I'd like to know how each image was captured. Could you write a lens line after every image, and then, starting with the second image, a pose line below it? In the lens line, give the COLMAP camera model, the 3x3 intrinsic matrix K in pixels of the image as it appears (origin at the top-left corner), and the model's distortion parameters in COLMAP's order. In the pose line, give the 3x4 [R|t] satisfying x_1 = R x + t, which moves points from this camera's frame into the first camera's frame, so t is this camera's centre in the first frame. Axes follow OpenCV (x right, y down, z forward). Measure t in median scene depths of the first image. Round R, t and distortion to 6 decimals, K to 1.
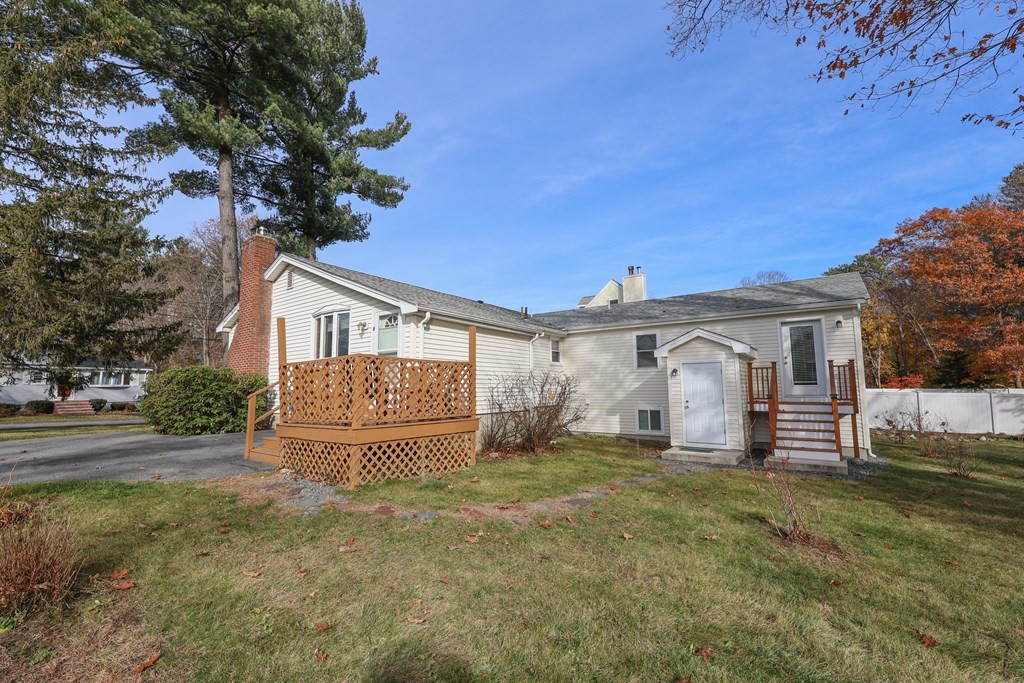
lens RADIAL K [[417.5, 0, 514.9], [0, 417.5, 339.7], [0, 0, 1]] dist [-0.000529, 0.000159]
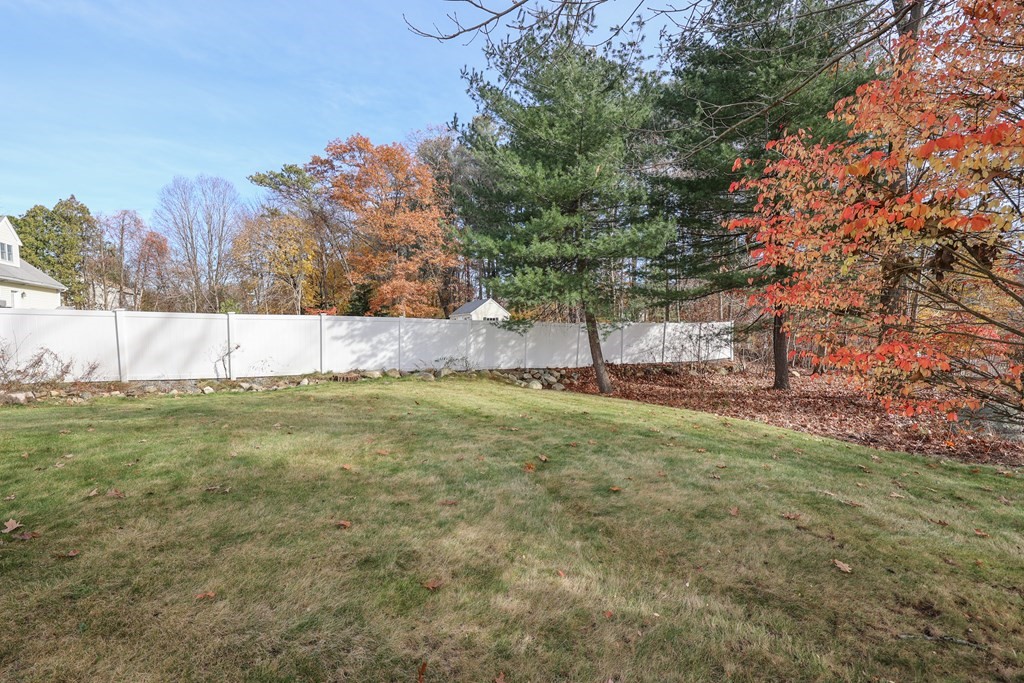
lens RADIAL K [[417.5, 0, 514.9], [0, 417.5, 339.7], [0, 0, 1]] dist [-0.000529, 0.000159]
pose [[0.467545, -0.031628, 0.883403, 0.360148], [-0.092581, 0.992112, 0.084519, 0.043844], [-0.879108, -0.121303, 0.460929, 0.214487]]
